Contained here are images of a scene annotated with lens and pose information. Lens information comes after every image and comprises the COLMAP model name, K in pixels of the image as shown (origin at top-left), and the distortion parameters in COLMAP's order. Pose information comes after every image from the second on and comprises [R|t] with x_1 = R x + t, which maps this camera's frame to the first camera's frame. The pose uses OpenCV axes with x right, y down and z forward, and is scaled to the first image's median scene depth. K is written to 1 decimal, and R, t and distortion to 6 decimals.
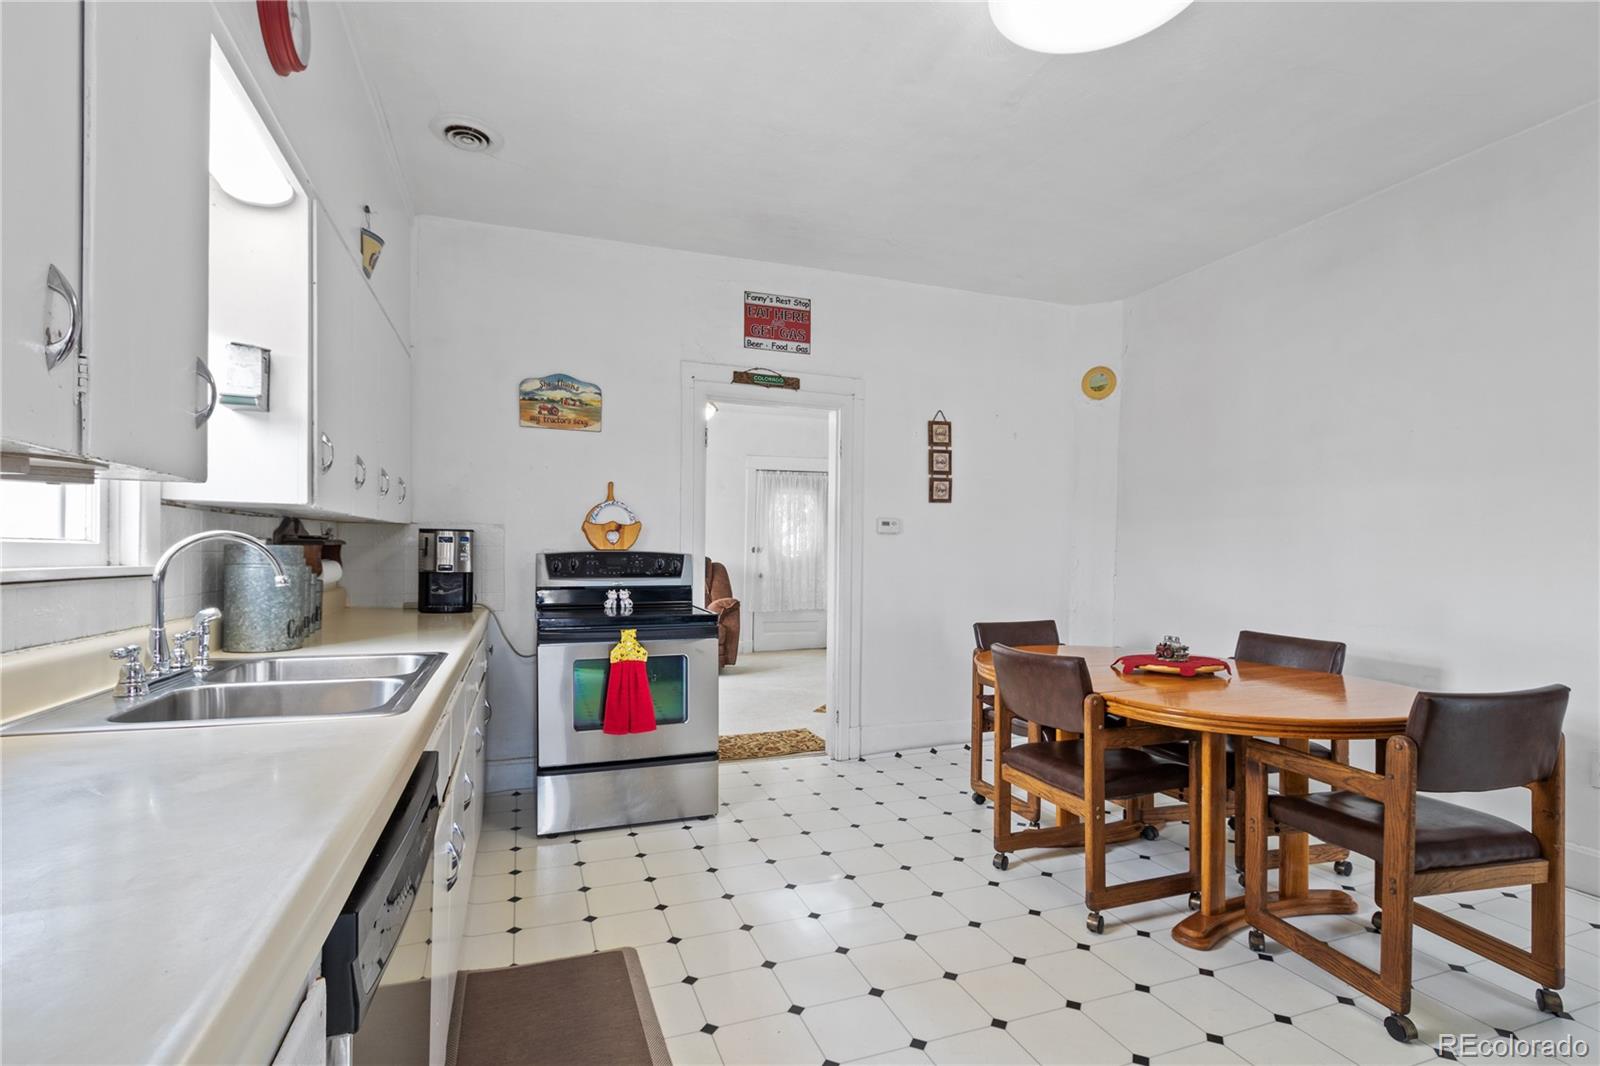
lens RADIAL K [[771.6, 0, 801.3], [0, 771.6, 558.9], [0, 0, 1]] dist [-0.001224, -0.000175]
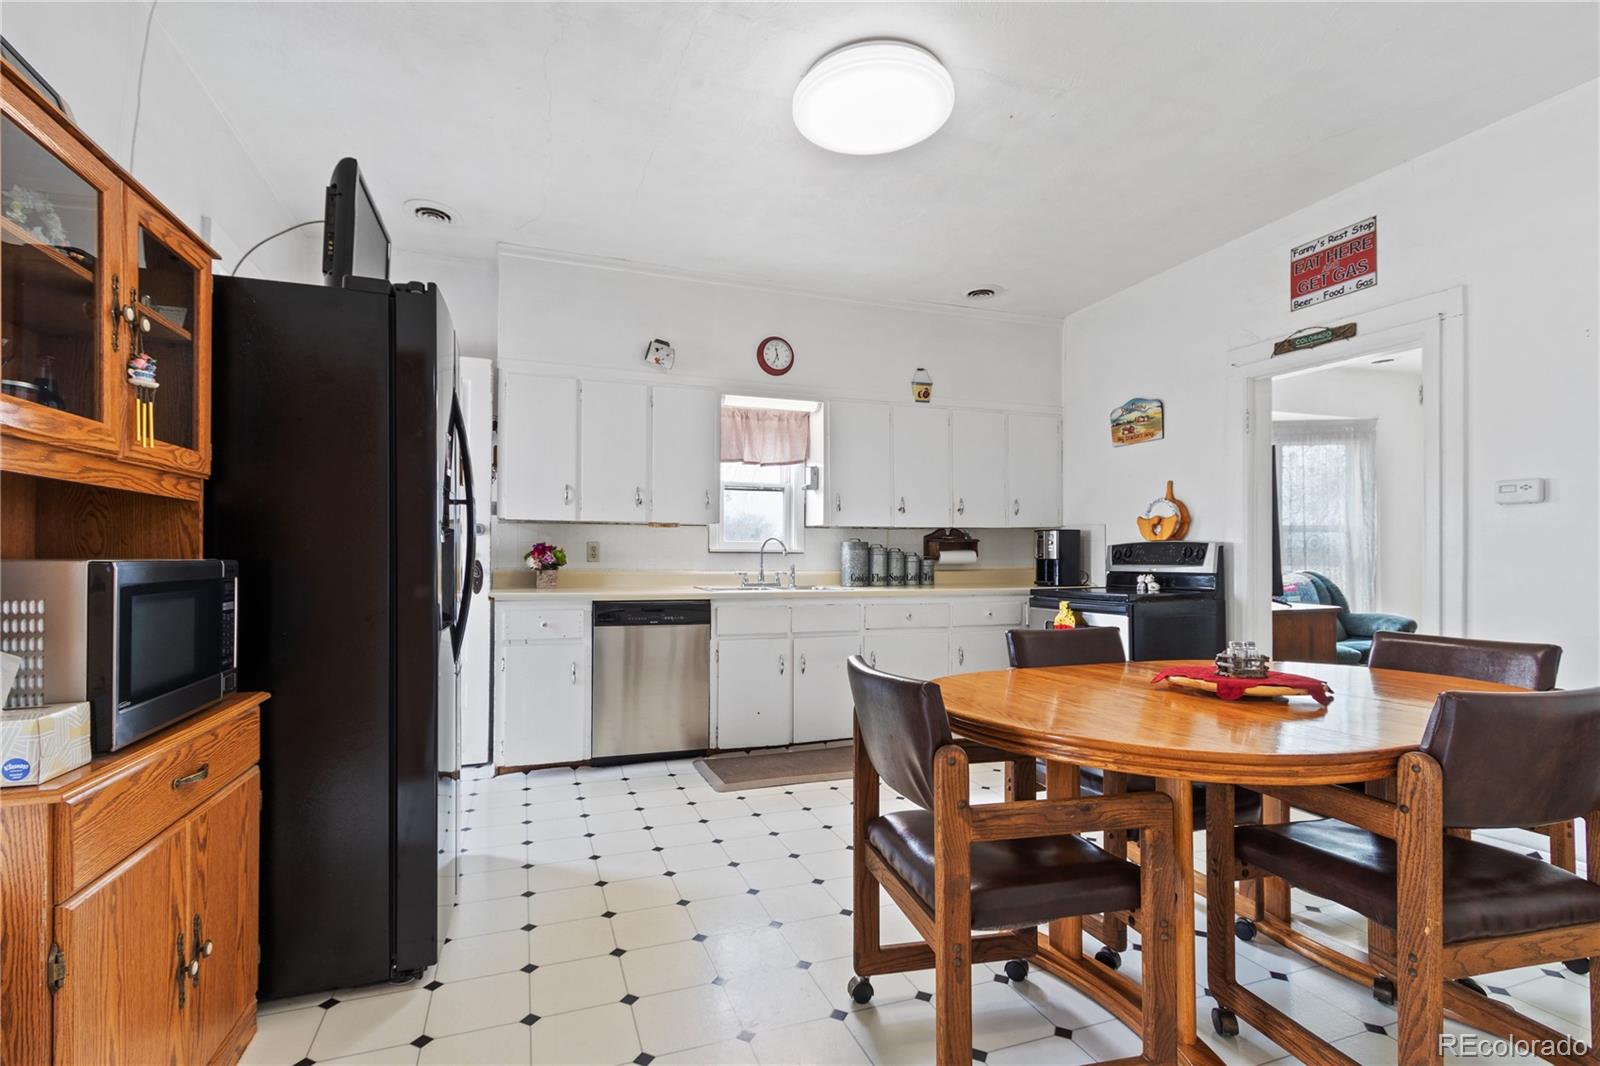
lens RADIAL K [[771.6, 0, 801.3], [0, 771.6, 558.9], [0, 0, 1]] dist [-0.001224, -0.000175]
pose [[-0.002360, -0.009630, -0.999951, 0.888736], [-0.008304, 0.999919, -0.009610, 0.030302], [0.999963, 0.008280, -0.002440, 0.464481]]
